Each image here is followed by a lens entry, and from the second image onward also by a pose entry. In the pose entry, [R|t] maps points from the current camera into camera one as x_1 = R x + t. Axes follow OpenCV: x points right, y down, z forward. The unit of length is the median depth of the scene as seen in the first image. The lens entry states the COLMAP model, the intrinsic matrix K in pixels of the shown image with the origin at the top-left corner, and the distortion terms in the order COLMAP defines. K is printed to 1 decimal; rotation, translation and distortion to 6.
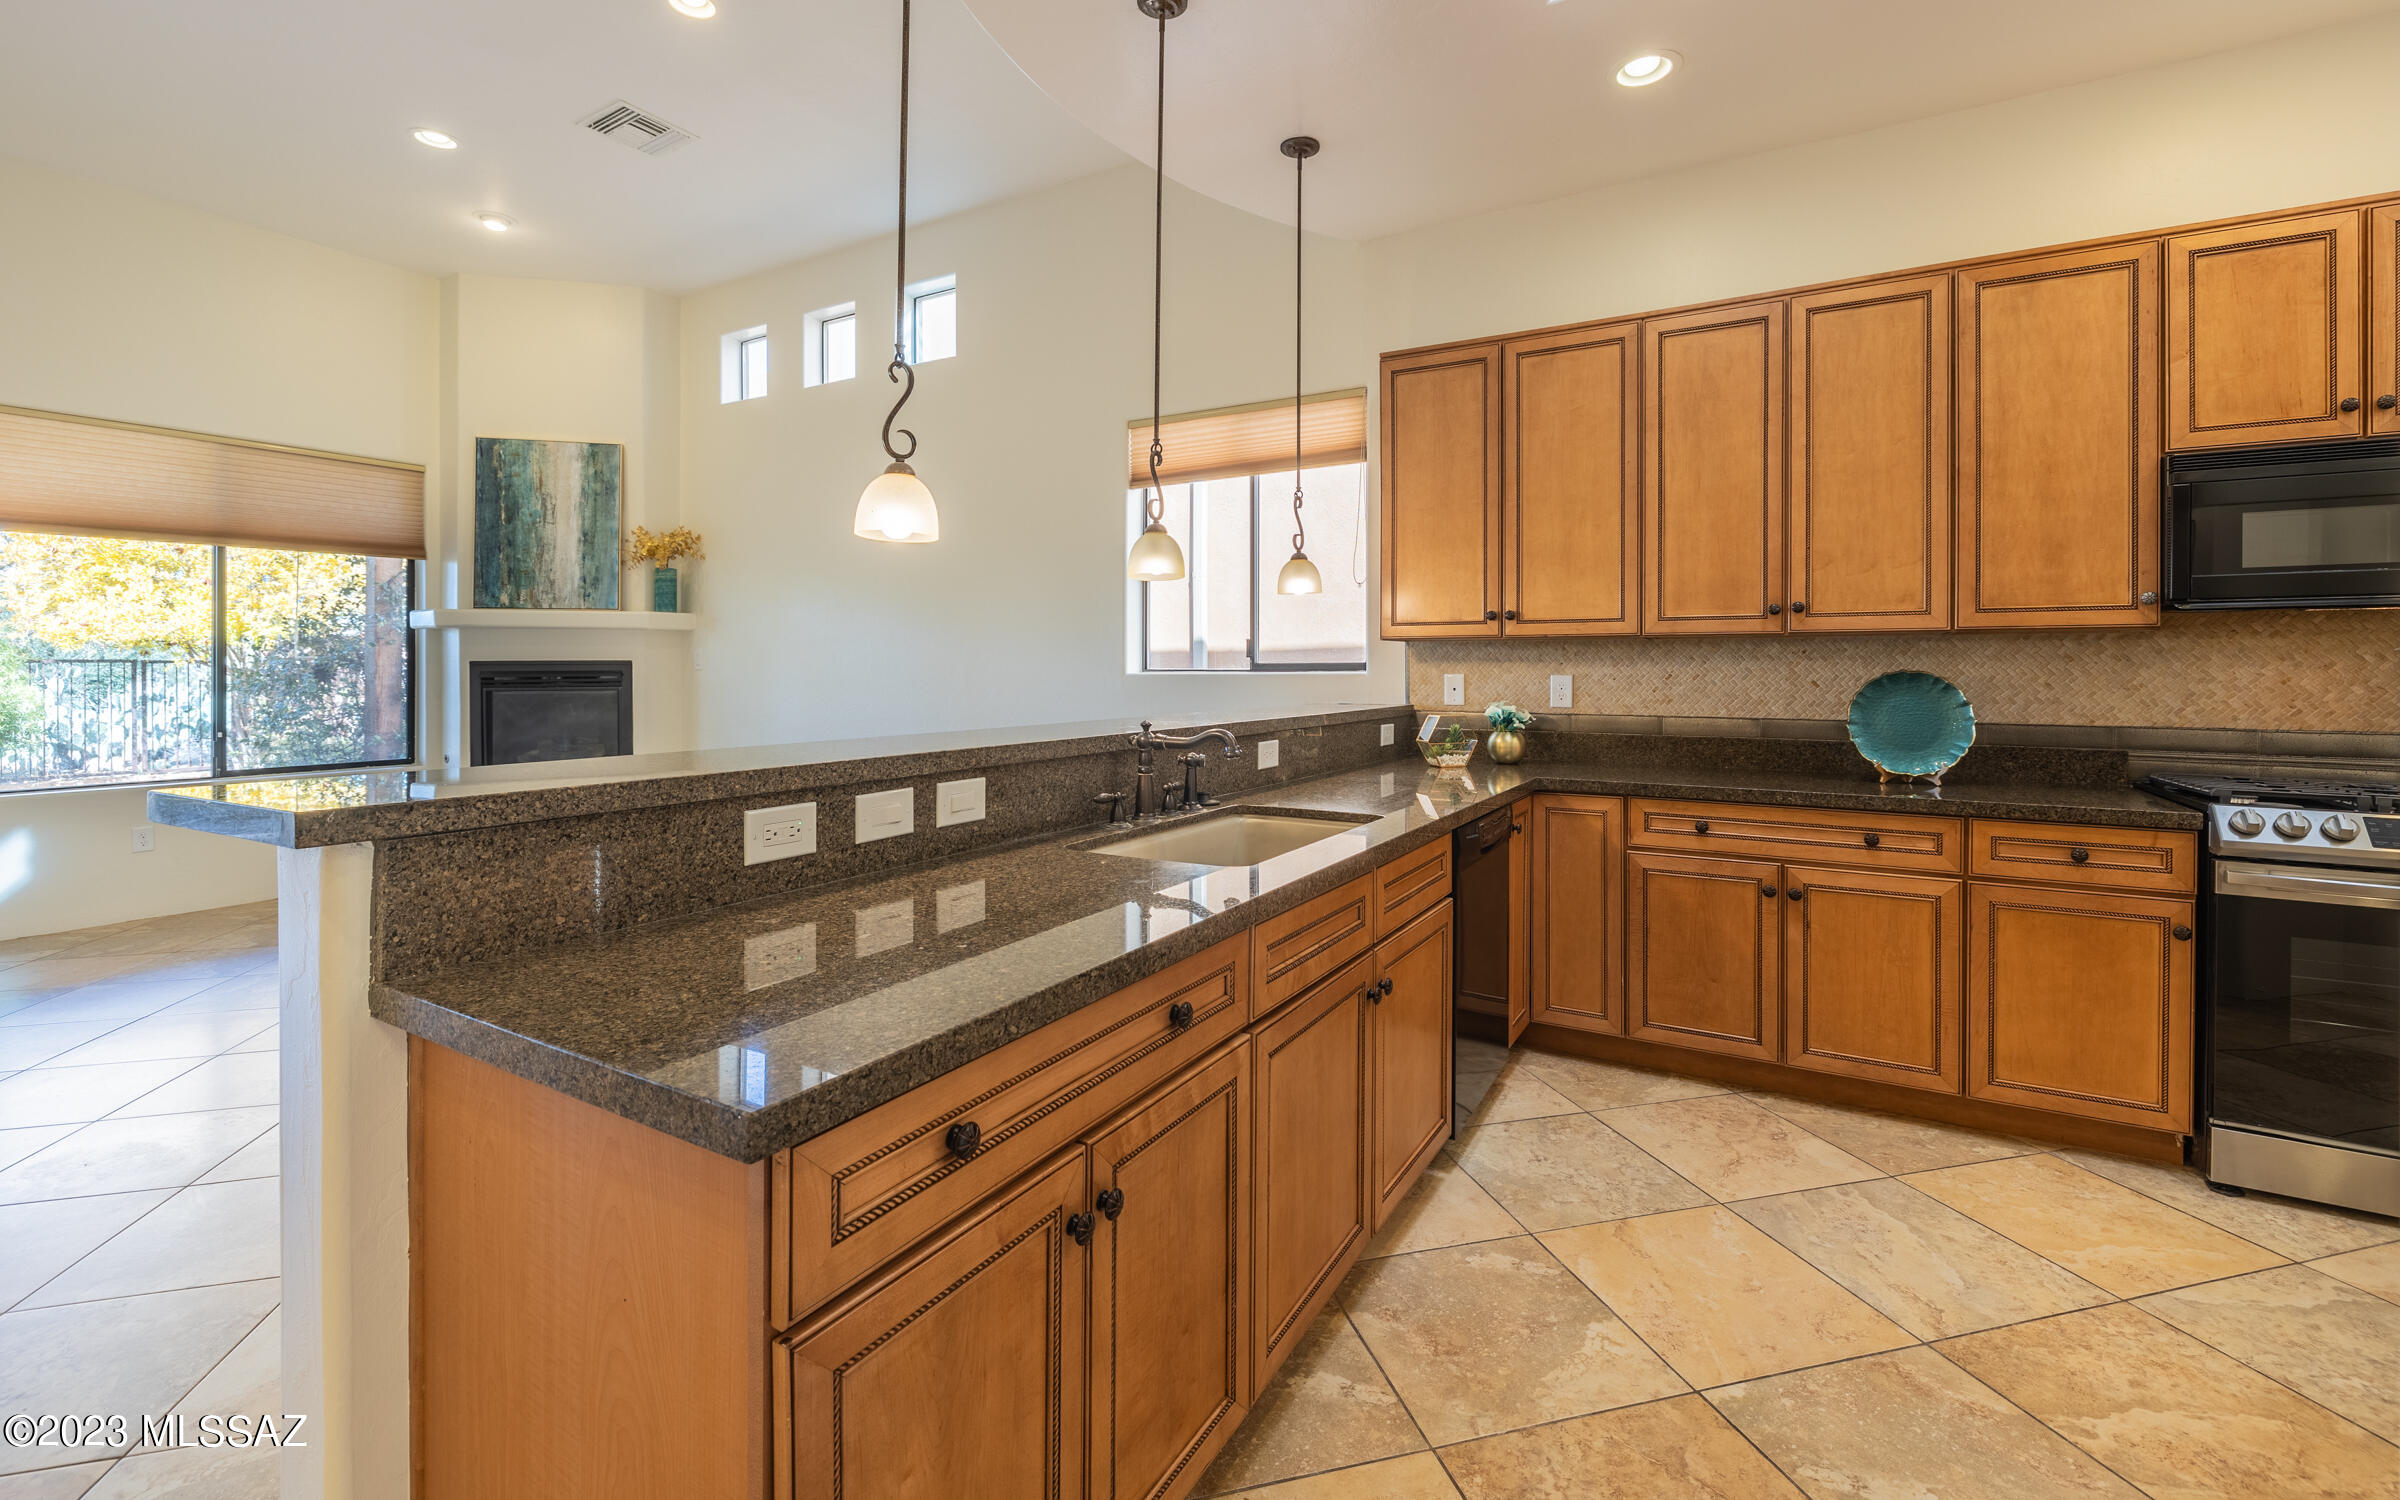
lens RADIAL K [[1016.3, 0, 1200.7], [0, 1016.3, 673.3], [0, 0, 1]] dist [-0.003316, 0.000441]
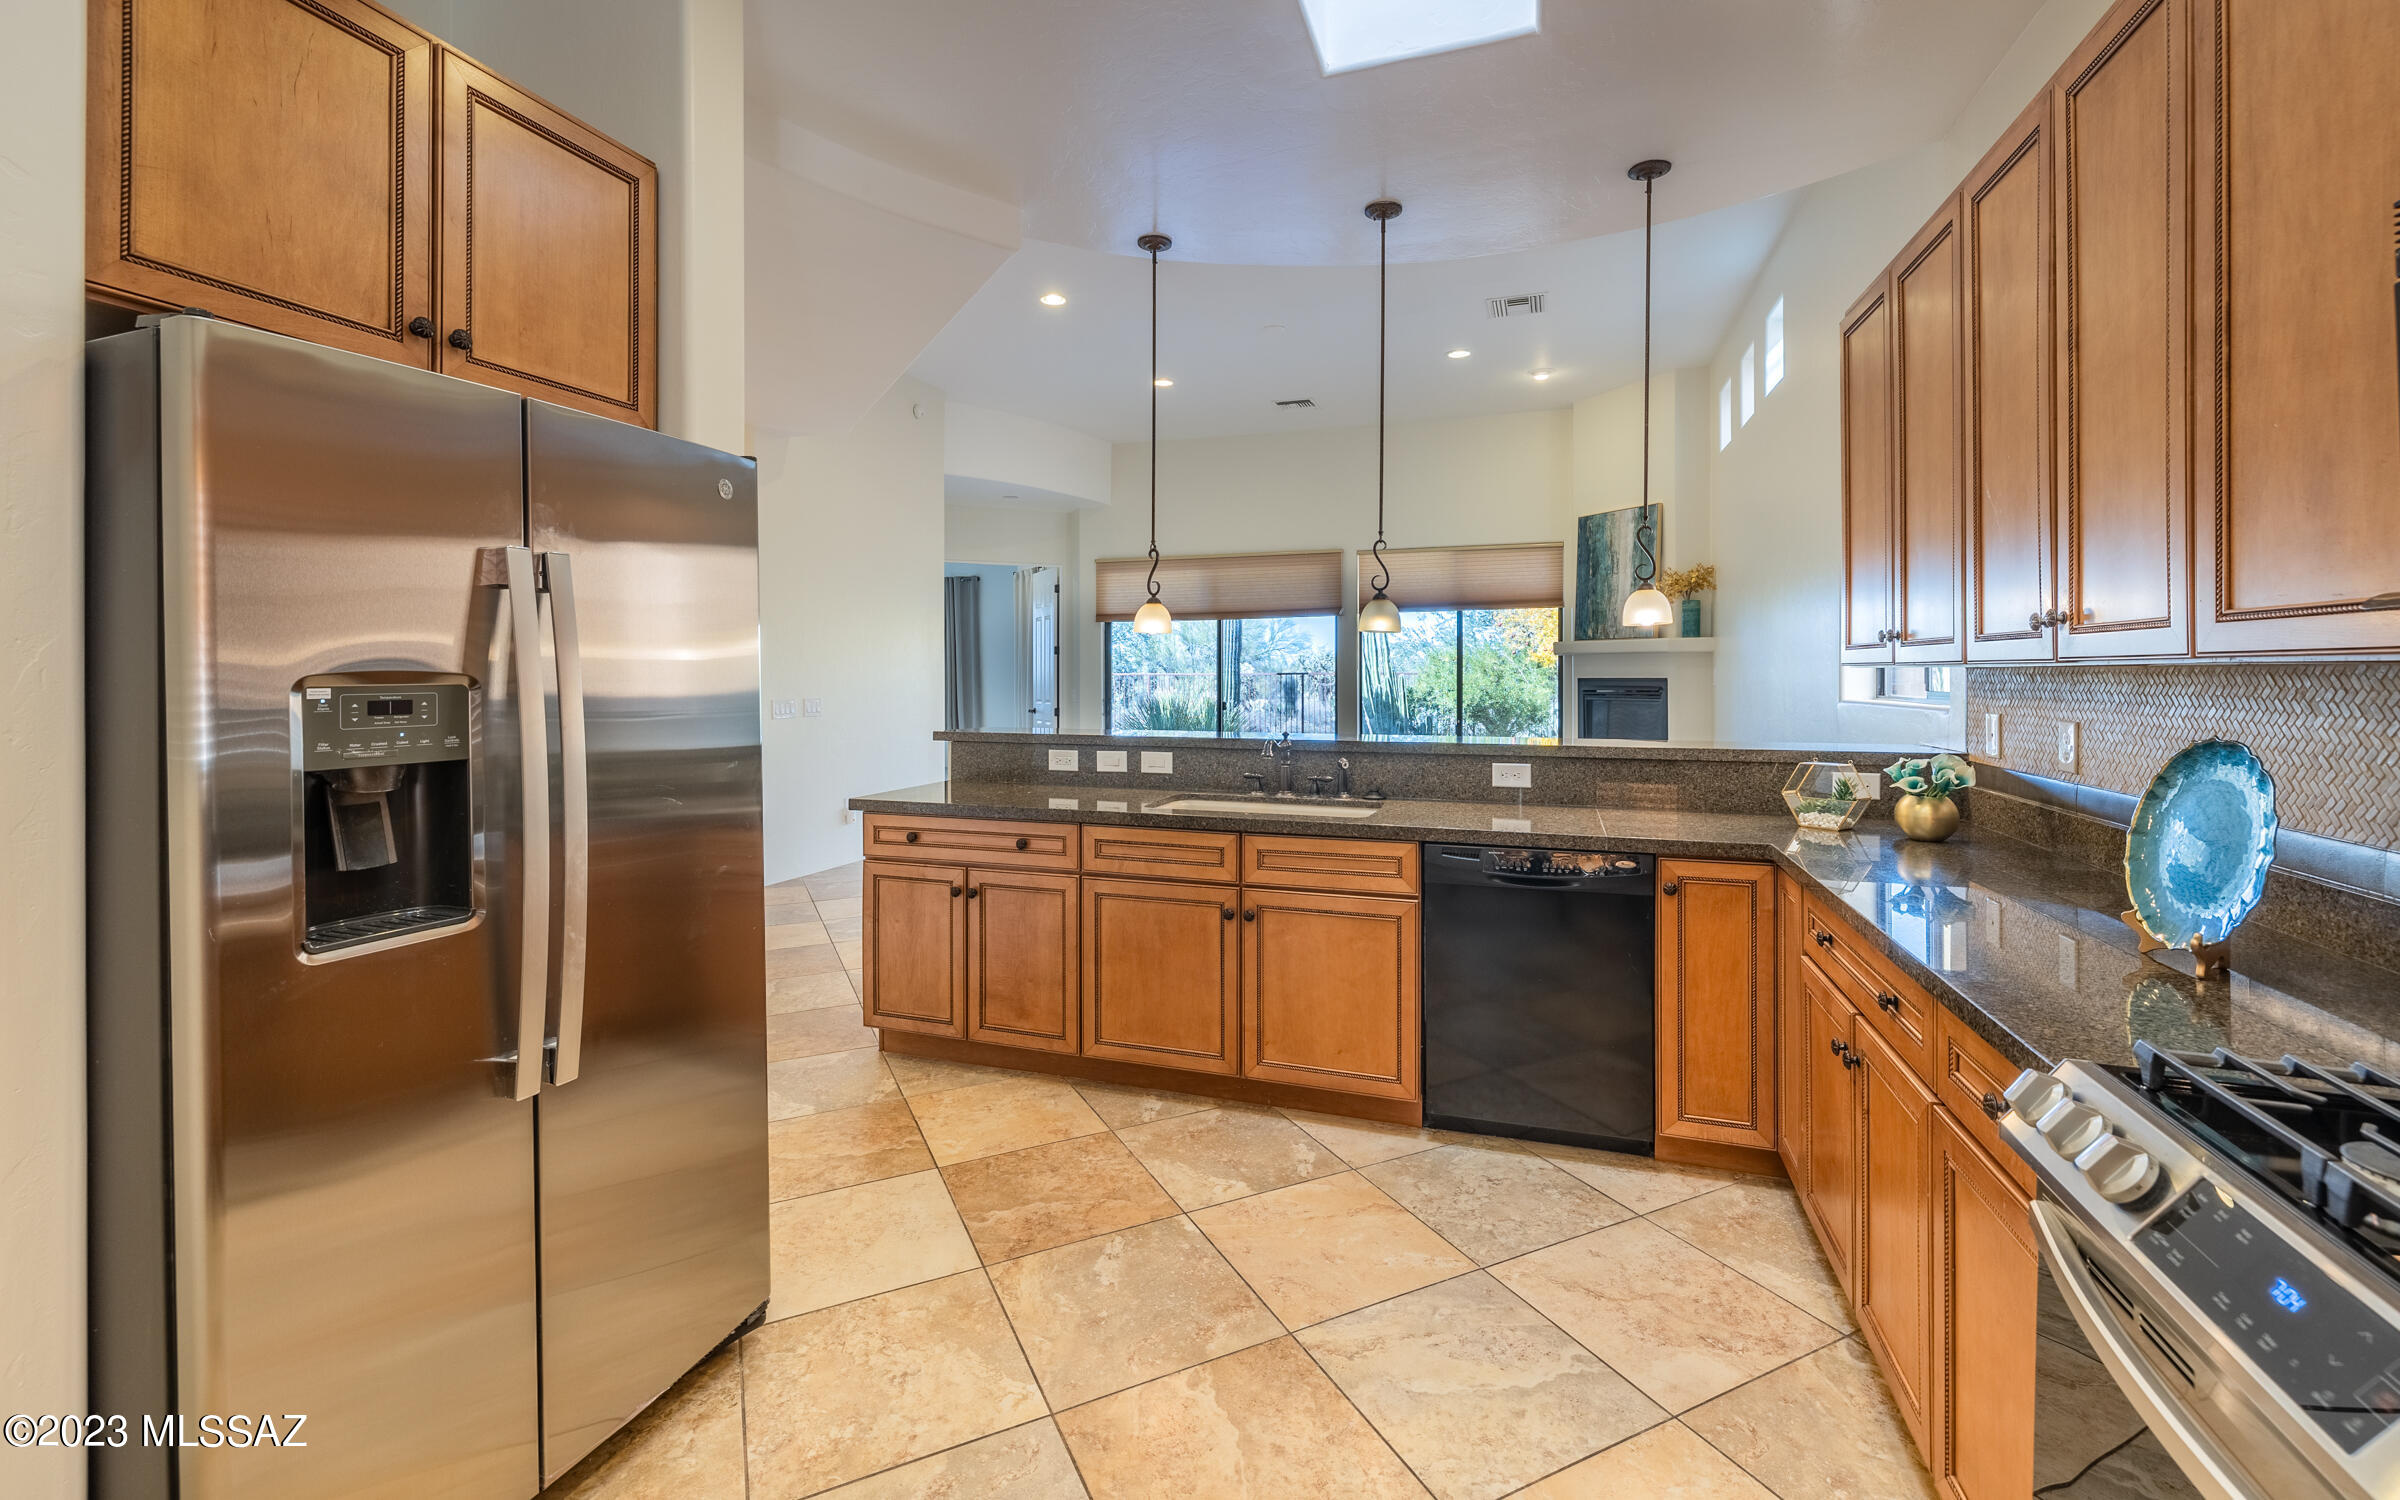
lens RADIAL K [[1016.3, 0, 1192.0], [0, 1016.3, 673.0], [0, 0, 1]] dist [-0.003316, 0.000441]
pose [[0.186879, 0.000923, -0.982382, 1.055500], [-0.004194, 0.999991, 0.000141, -0.031737], [0.982374, 0.004094, 0.186881, 0.409105]]
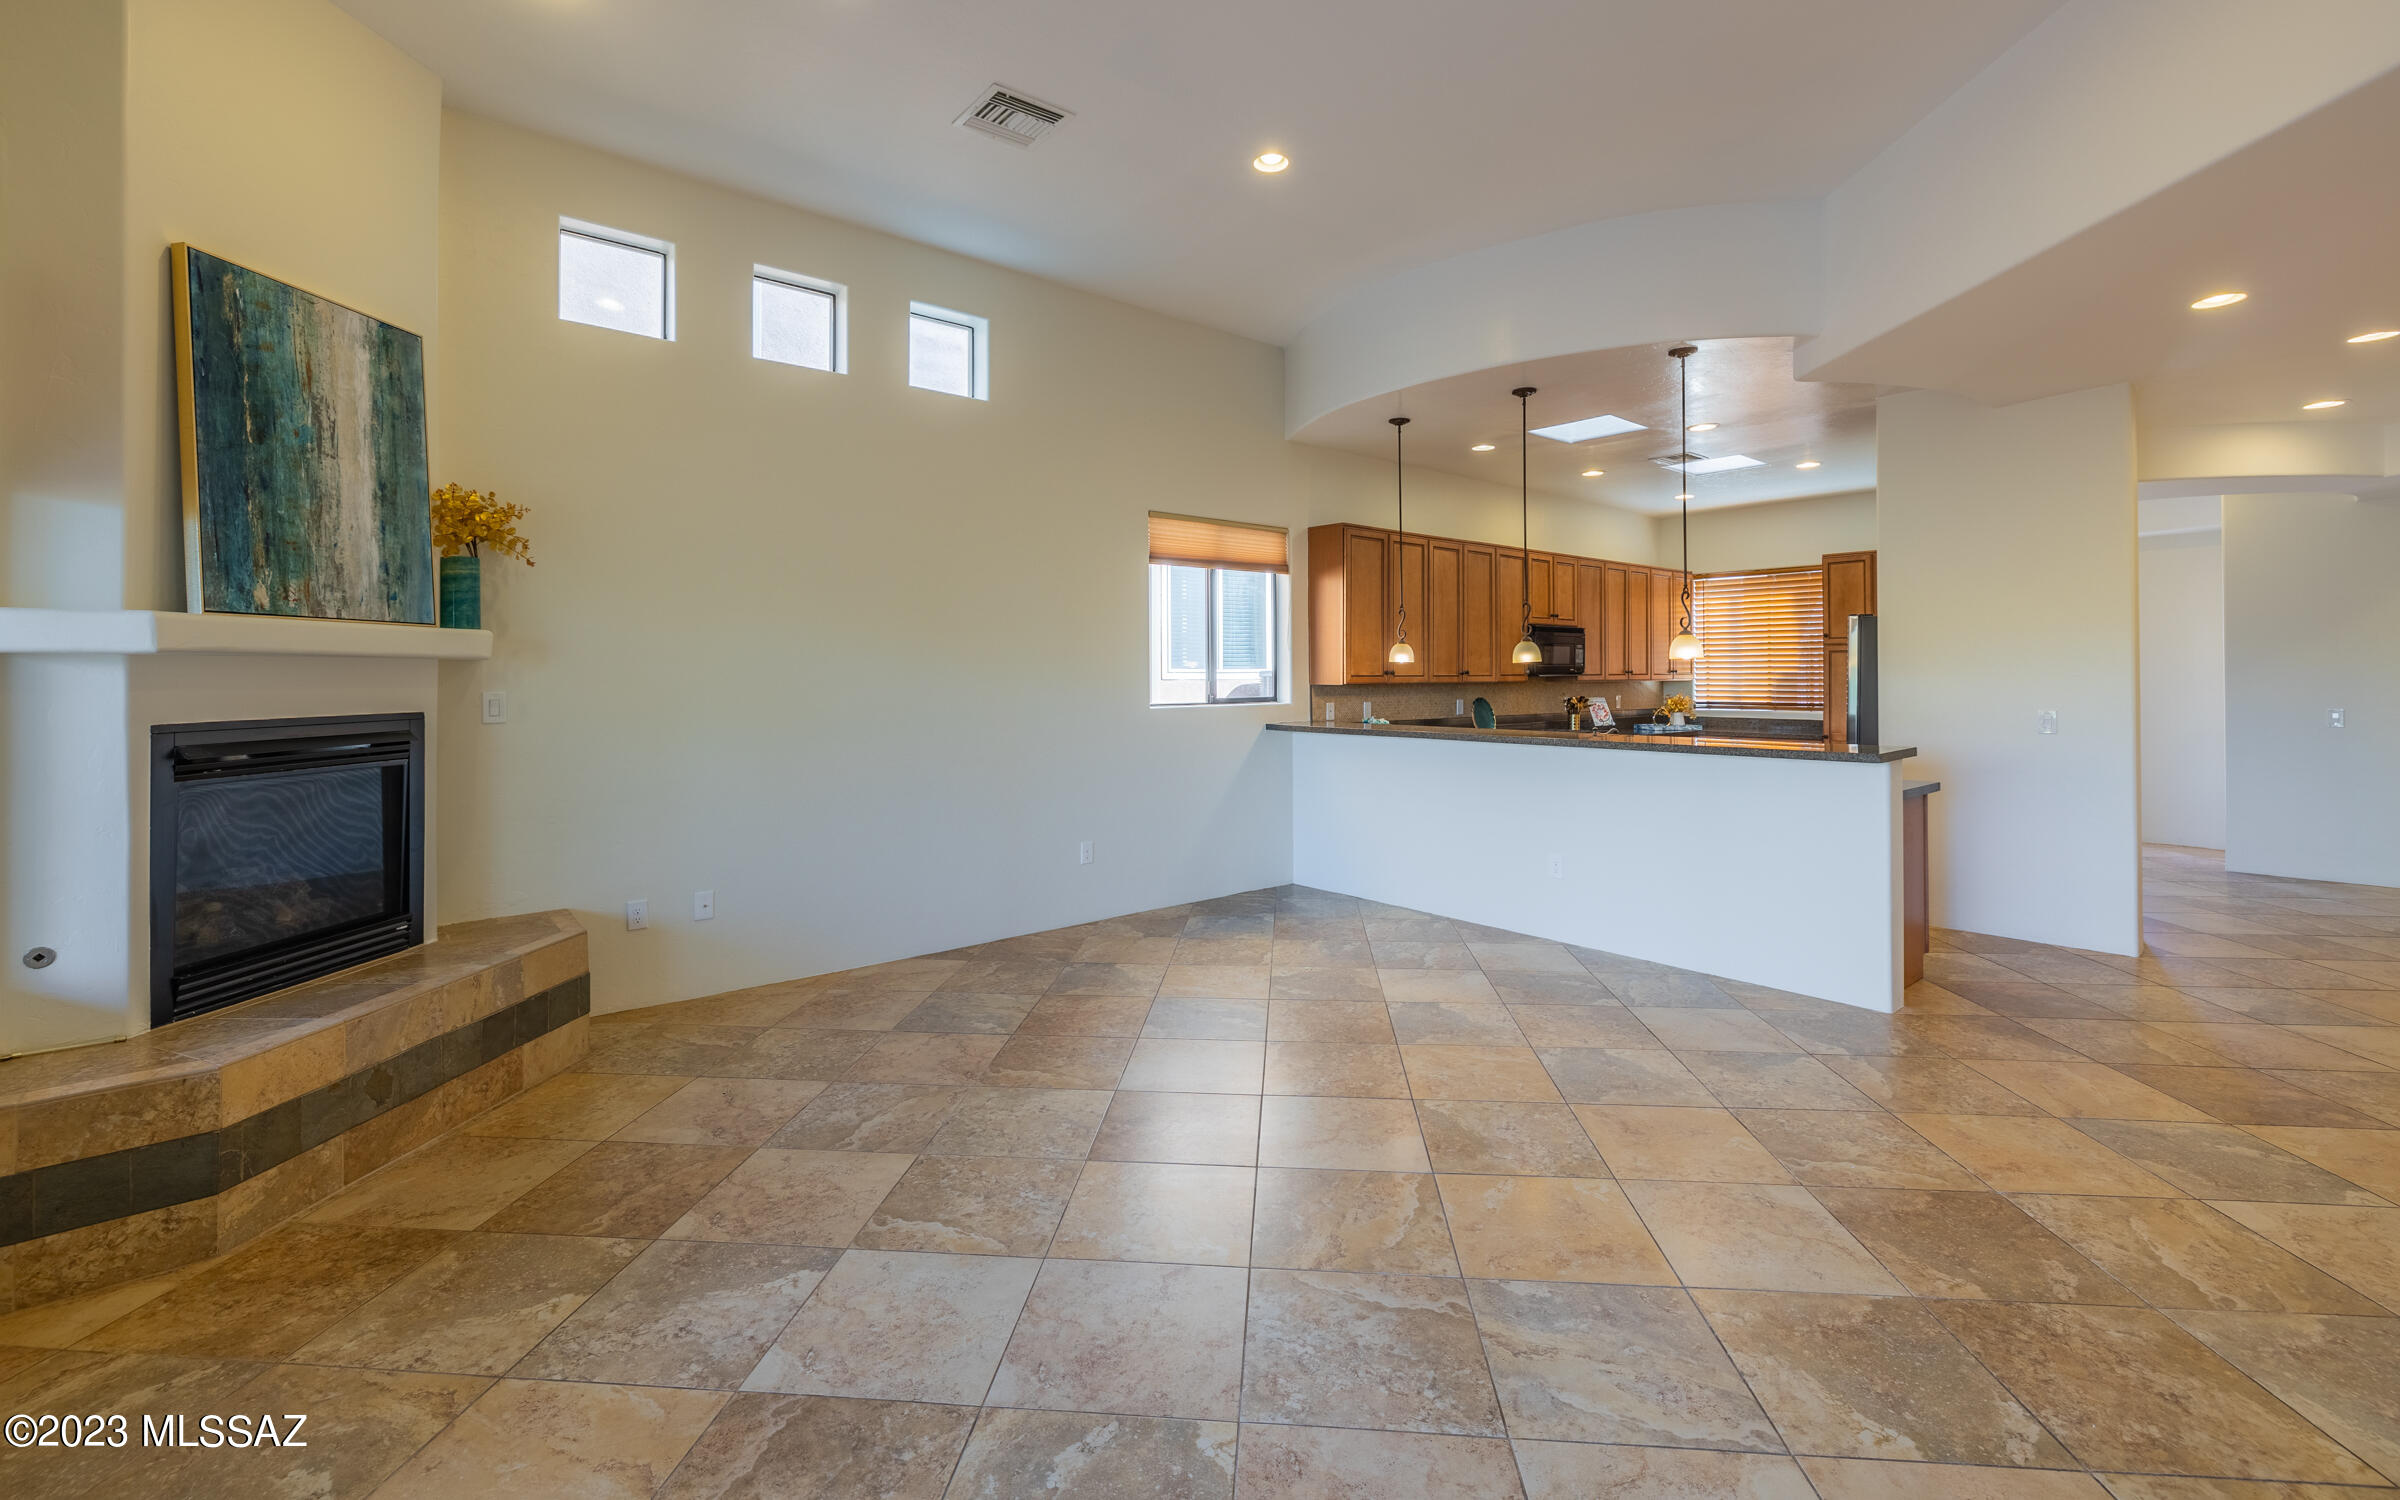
lens RADIAL K [[1016.3, 0, 1220.7], [0, 1016.3, 685.9], [0, 0, 1]] dist [-0.003316, 0.000441]
pose [[0.329821, -0.007659, 0.944013, -1.884566], [0.011337, 0.999927, 0.004152, -0.049209], [-0.943976, 0.009333, 0.329883, 0.751385]]
